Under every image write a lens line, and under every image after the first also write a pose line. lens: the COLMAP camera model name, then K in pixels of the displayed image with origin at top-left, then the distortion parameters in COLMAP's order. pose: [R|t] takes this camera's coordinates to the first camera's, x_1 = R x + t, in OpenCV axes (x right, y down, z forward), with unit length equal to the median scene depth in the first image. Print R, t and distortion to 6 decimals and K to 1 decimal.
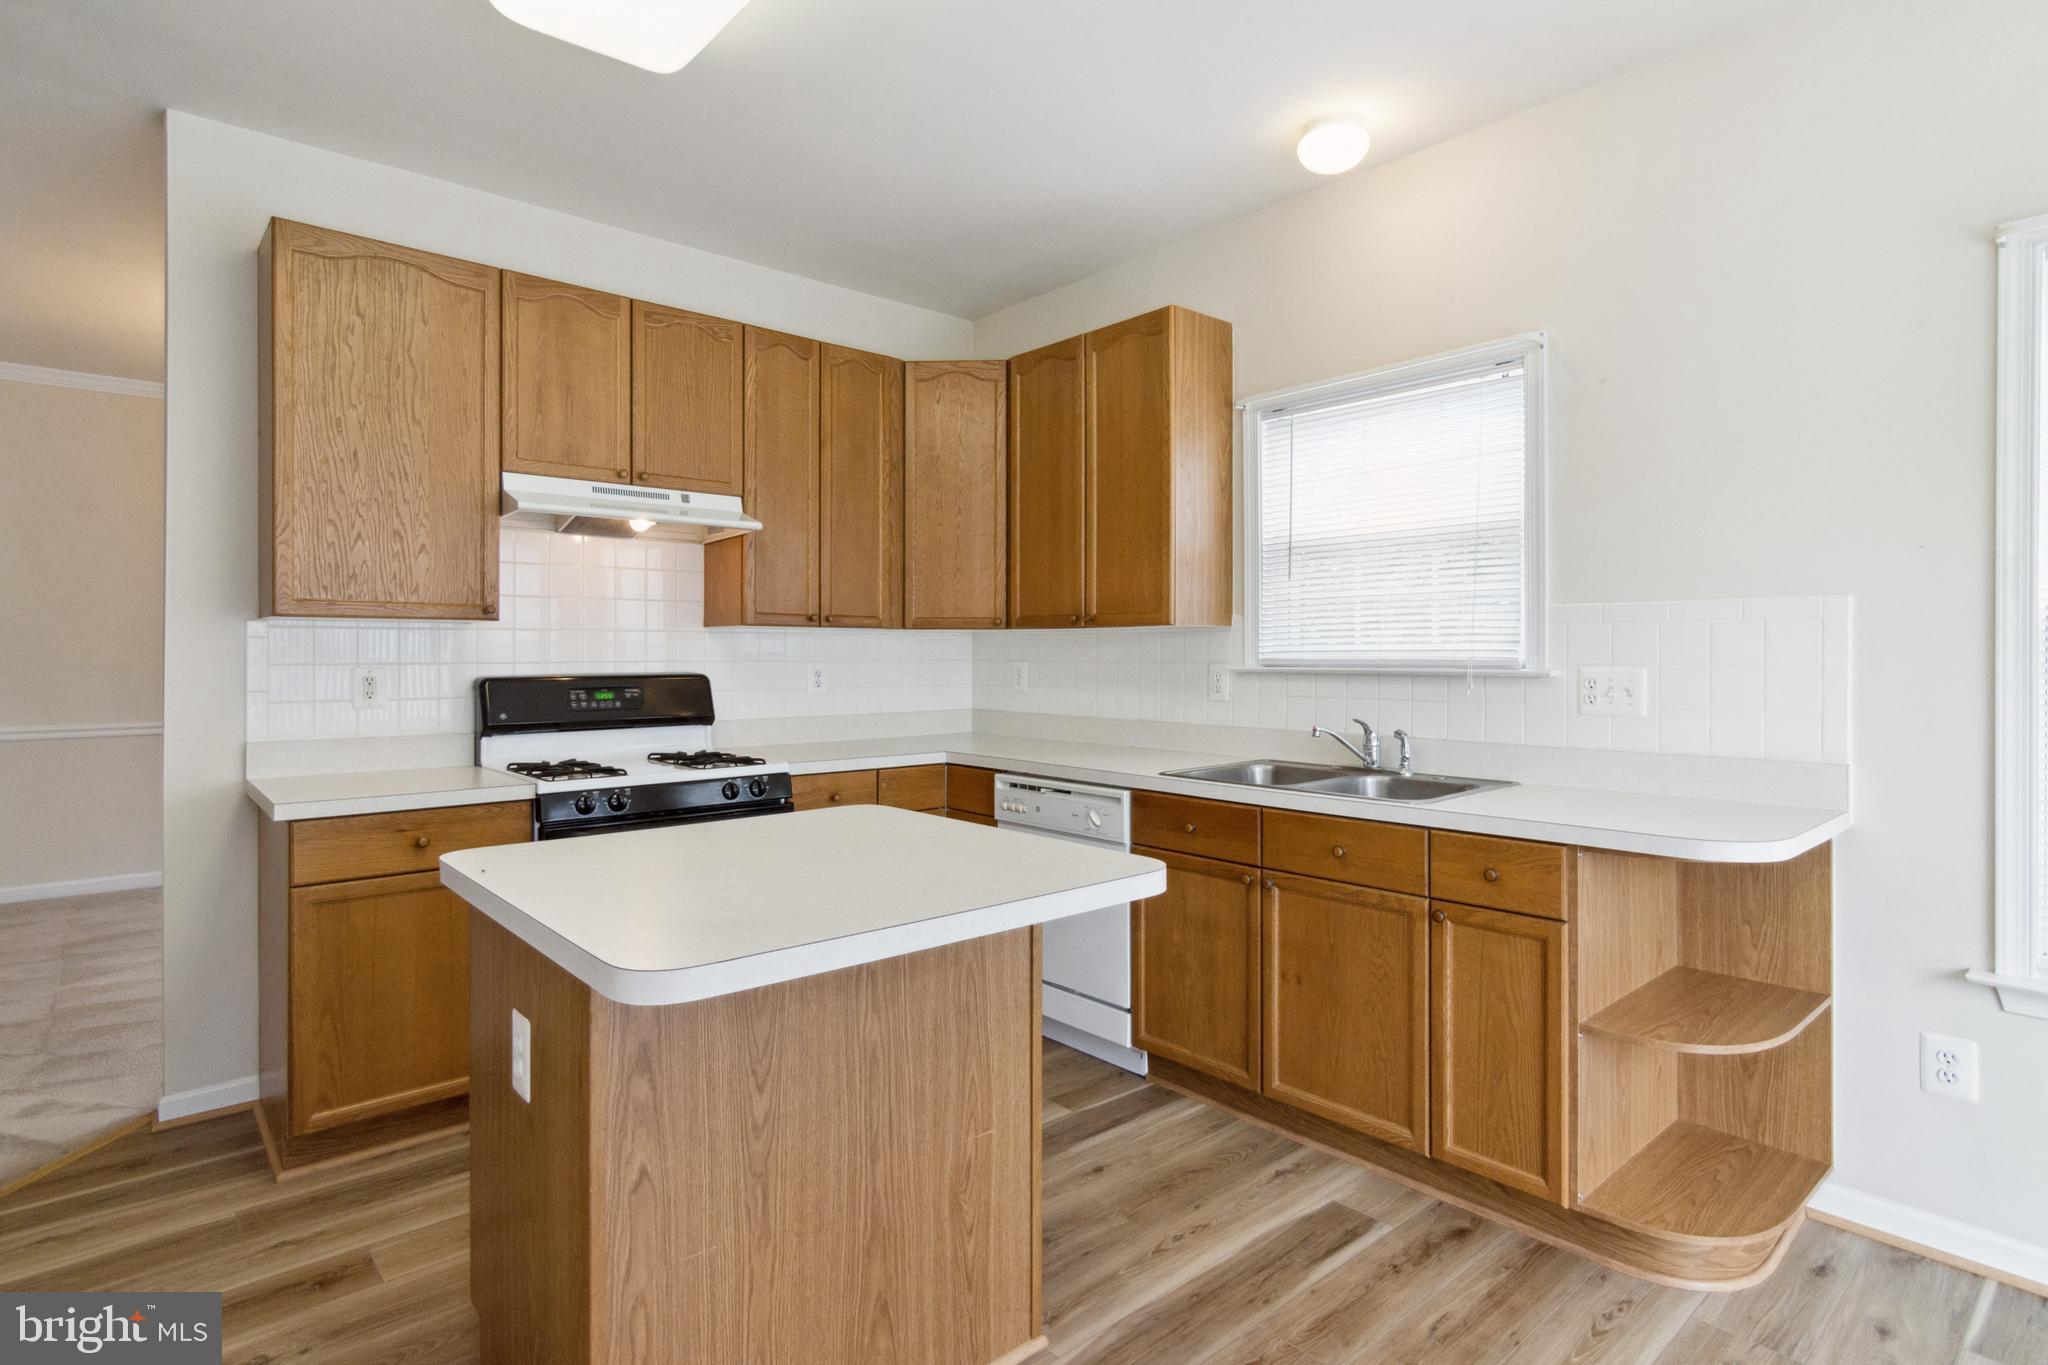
lens RADIAL K [[1050.7, 0, 1006.8], [0, 1050.7, 661.5], [0, 0, 1]] dist [-0.005479, 0.003243]
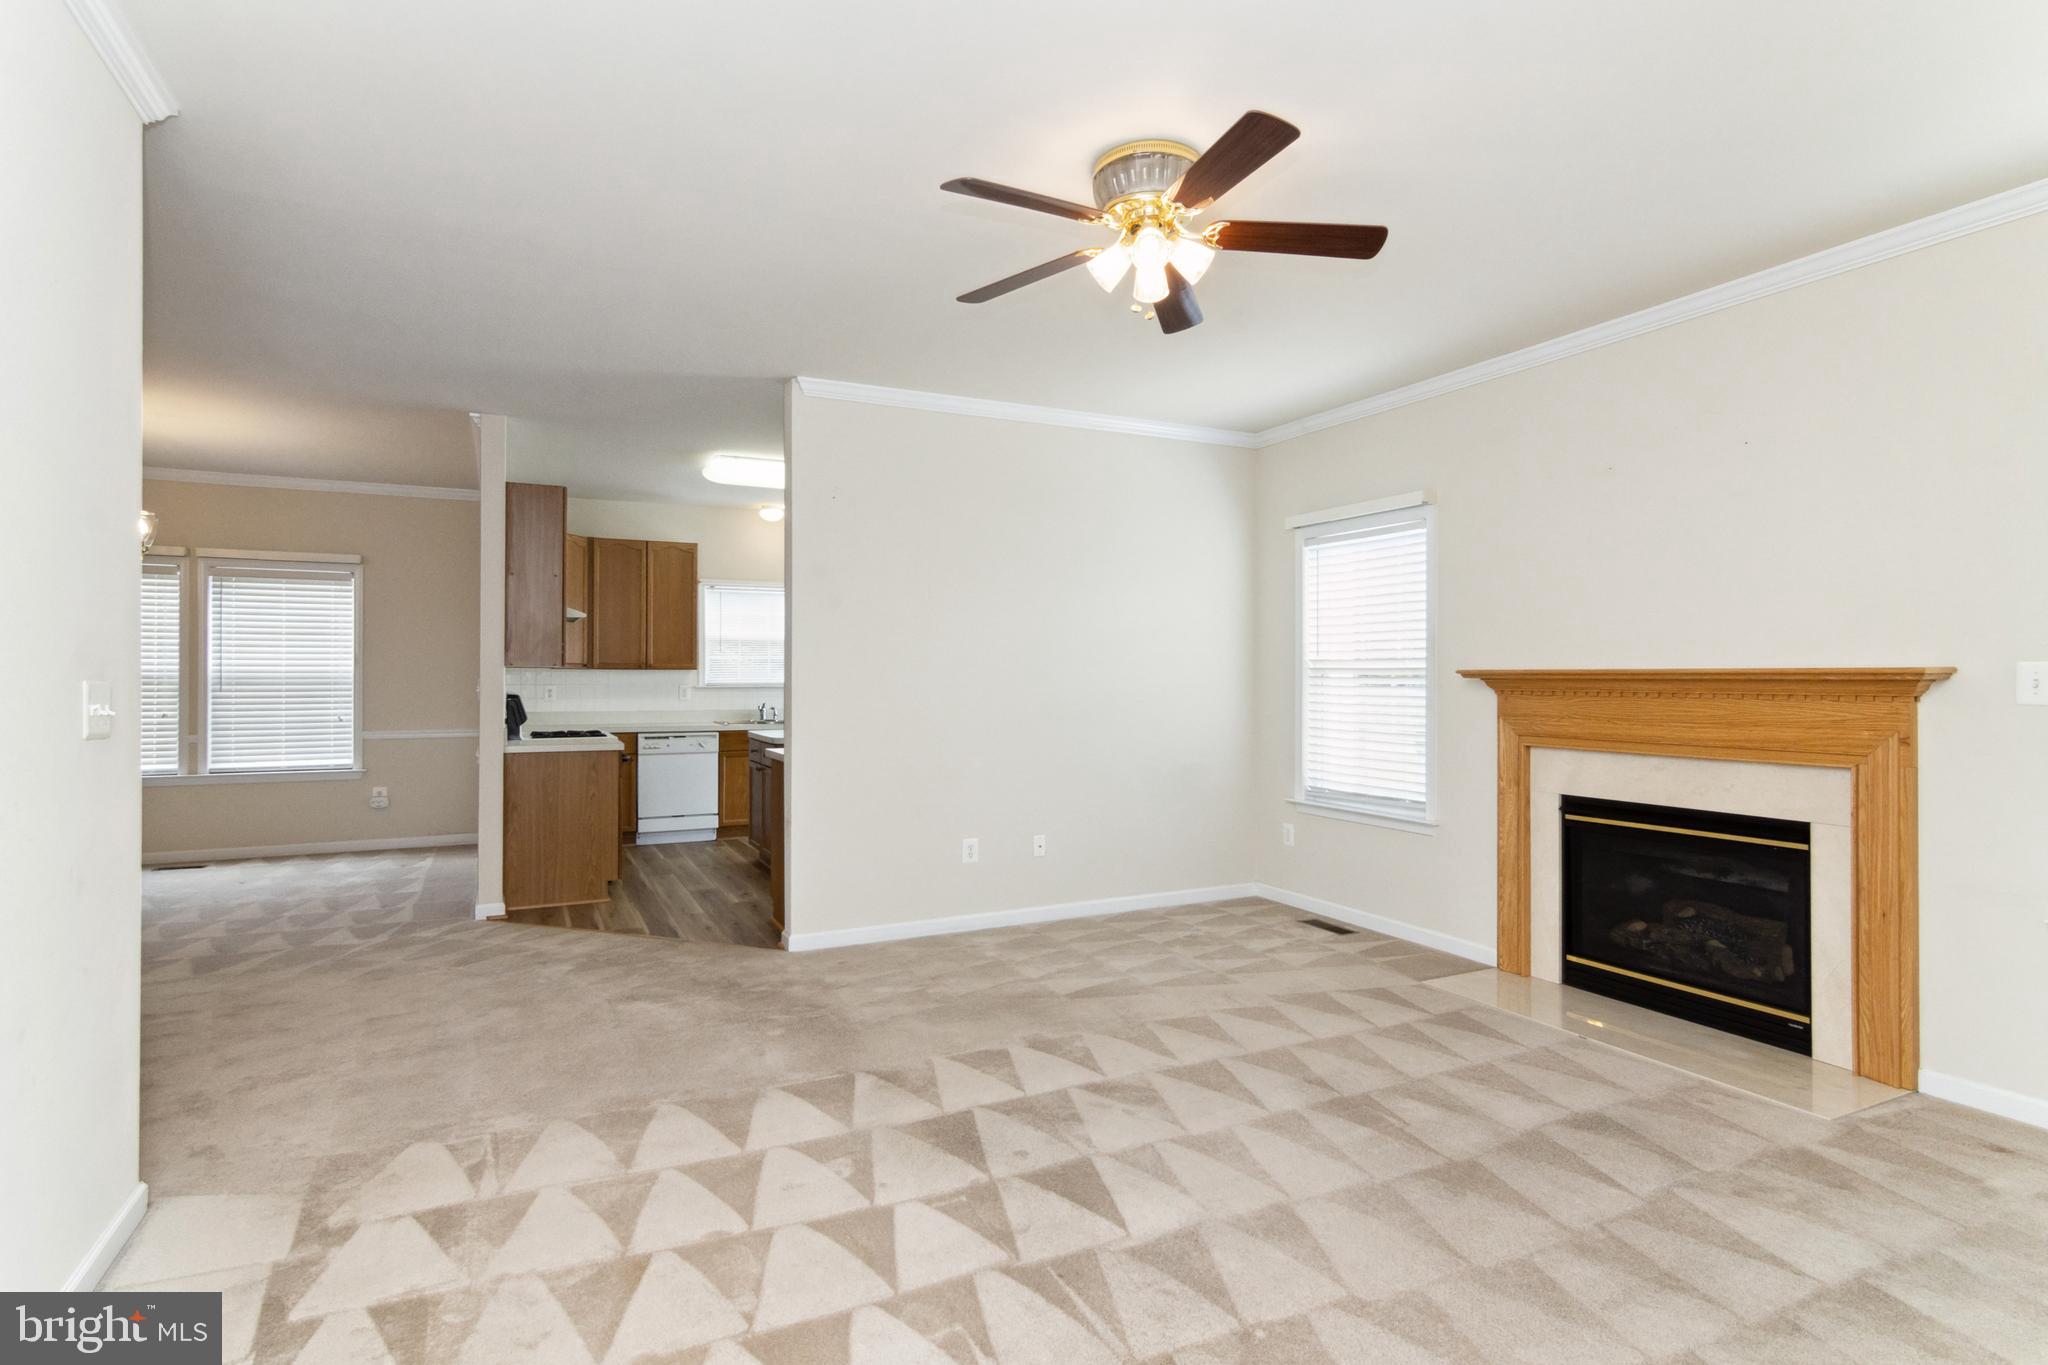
lens RADIAL K [[1050.7, 0, 1029.0], [0, 1050.7, 667.8], [0, 0, 1]] dist [-0.005479, 0.003243]
pose [[0.245569, 0.004210, 0.969370, -2.316109], [0.005356, 0.999969, -0.005699, -0.023412], [-0.969364, 0.006591, 0.245539, -0.443552]]
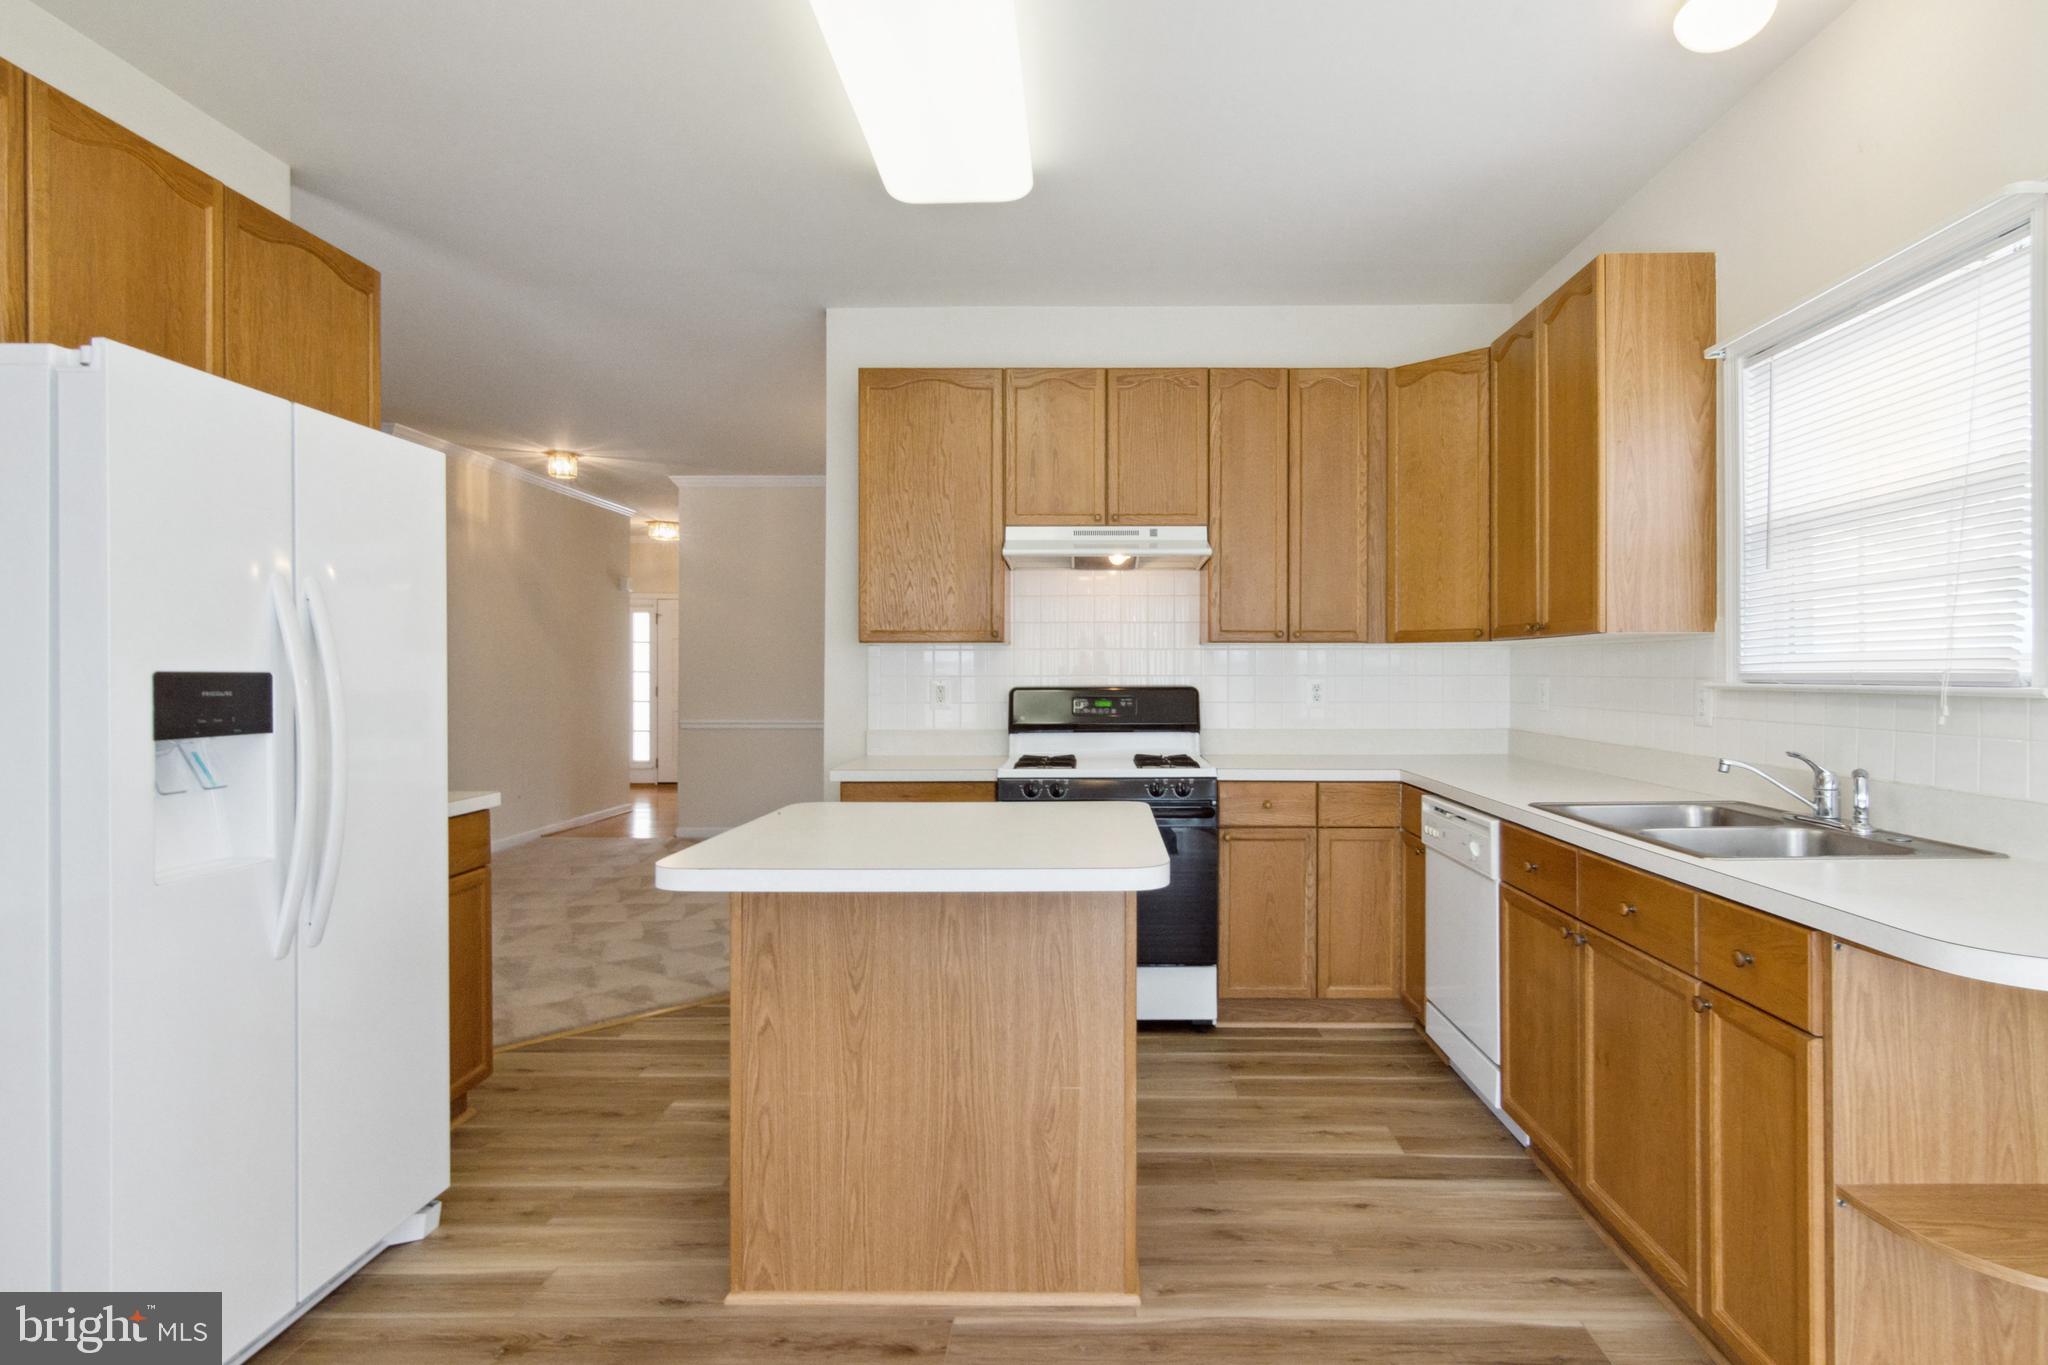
lens RADIAL K [[1050.7, 0, 1048.9], [0, 1050.7, 681.7], [0, 0, 1]] dist [-0.005479, 0.003243]
pose [[0.746706, 0.005673, -0.665130, 0.428139], [-0.004640, 0.999984, 0.003320, 0.004278], [0.665138, 0.000607, 0.746720, 0.082082]]
